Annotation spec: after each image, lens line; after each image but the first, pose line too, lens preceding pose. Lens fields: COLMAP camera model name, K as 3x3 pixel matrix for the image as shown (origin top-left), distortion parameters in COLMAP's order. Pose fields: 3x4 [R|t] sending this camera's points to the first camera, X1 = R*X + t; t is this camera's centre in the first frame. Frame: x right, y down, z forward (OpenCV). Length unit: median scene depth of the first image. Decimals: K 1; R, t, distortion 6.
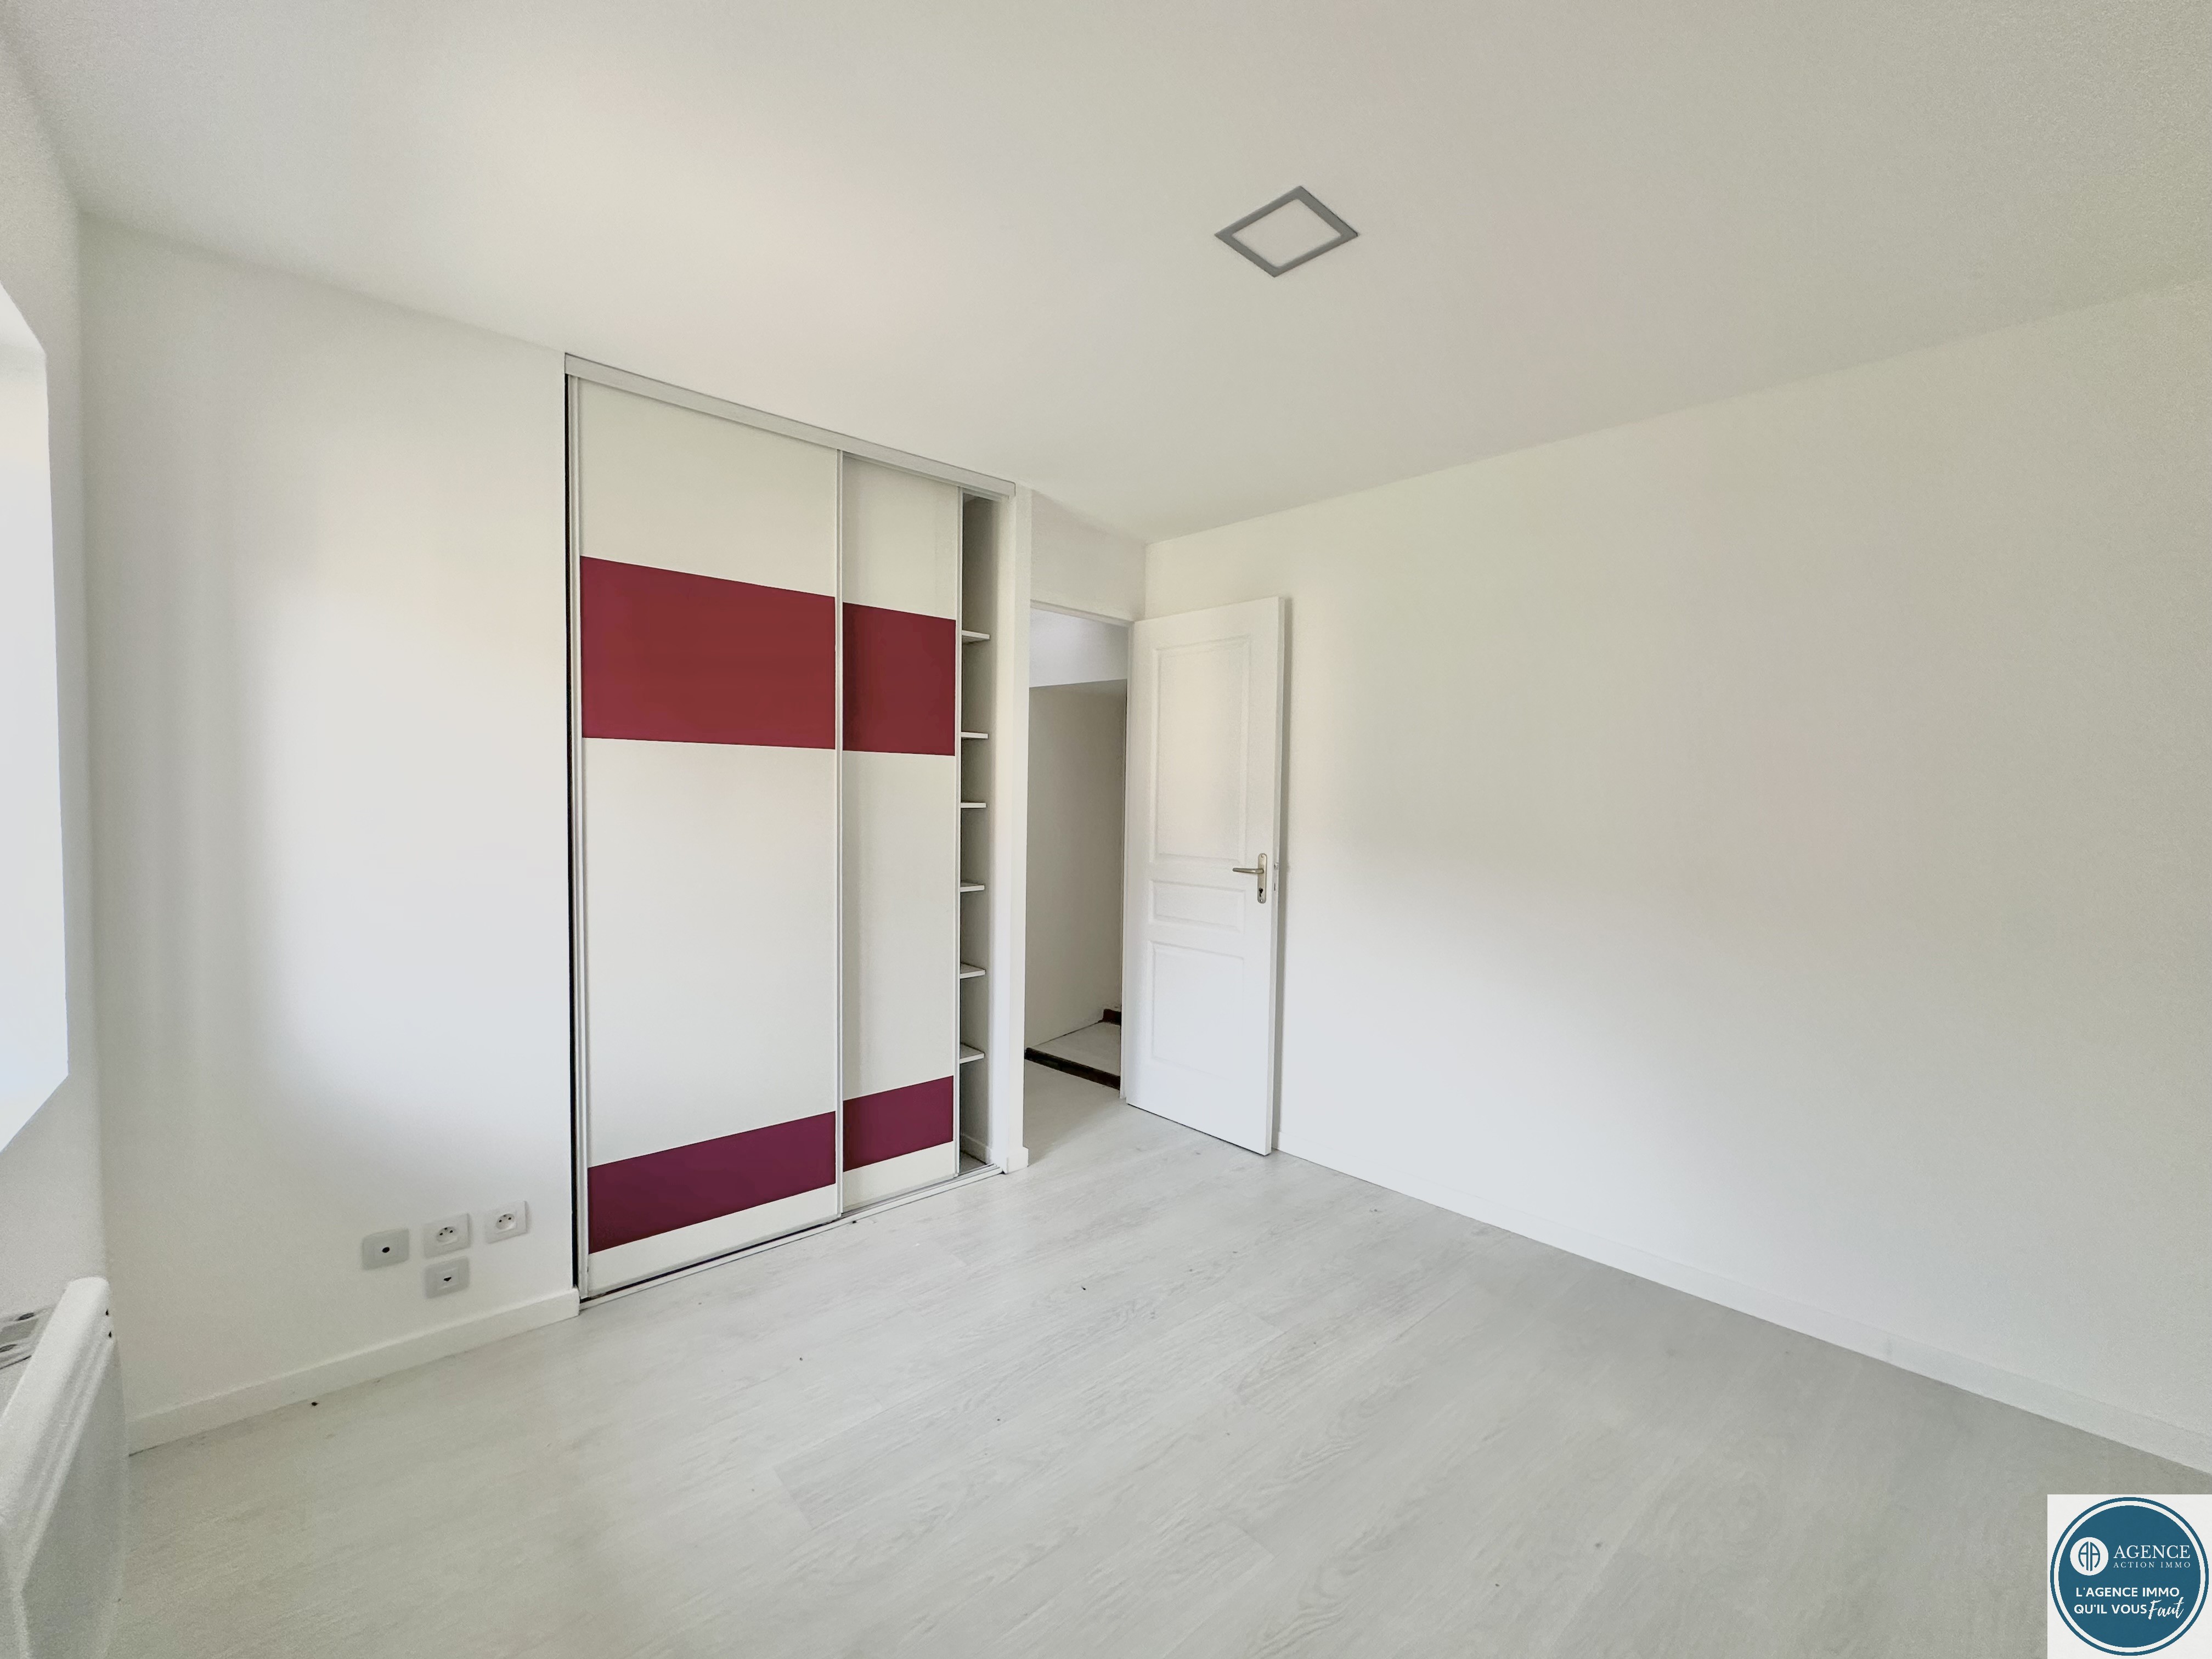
lens RADIAL K [[880.5, 0, 1106.5], [0, 880.5, 827.7], [0, 0, 1]] dist [-0.003774, 0.000869]
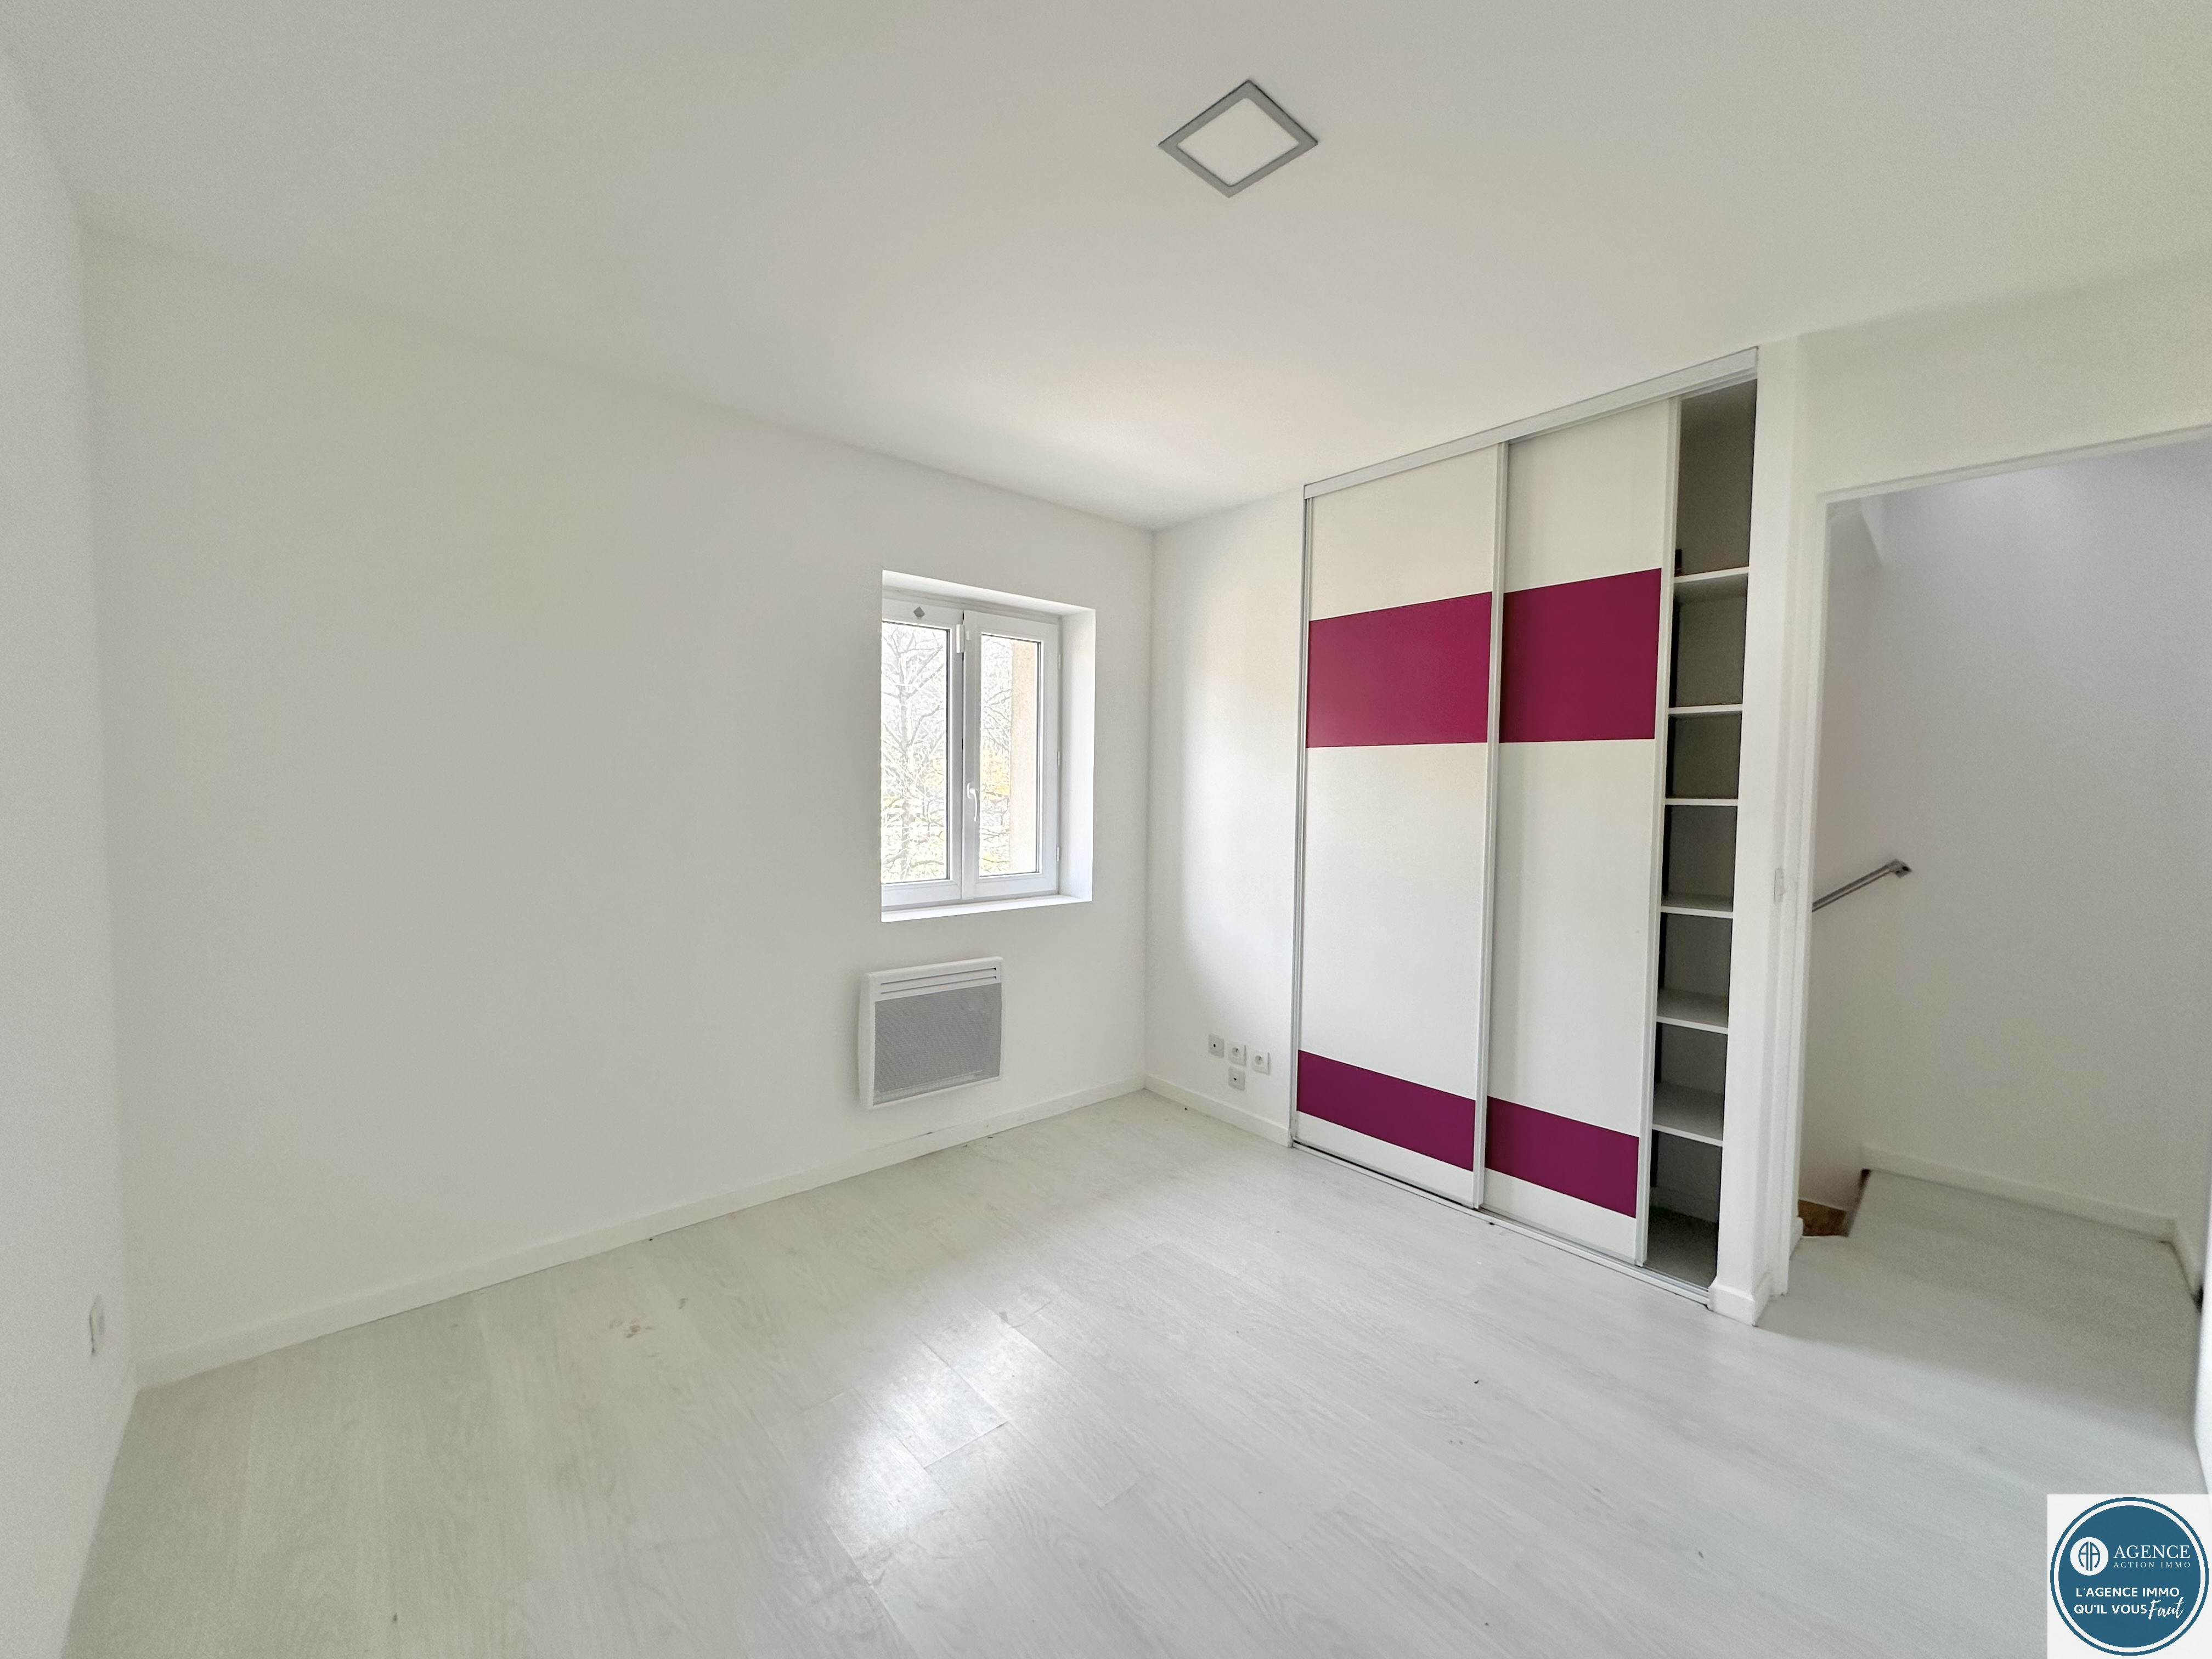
lens RADIAL K [[880.5, 0, 1102.1], [0, 880.5, 825.0], [0, 0, 1]] dist [-0.003774, 0.000869]
pose [[0.003351, 0.027621, -0.999613, 0.710482], [-0.054521, 0.998137, 0.027397, 0.002191], [0.998507, 0.054408, 0.004851, 0.565925]]
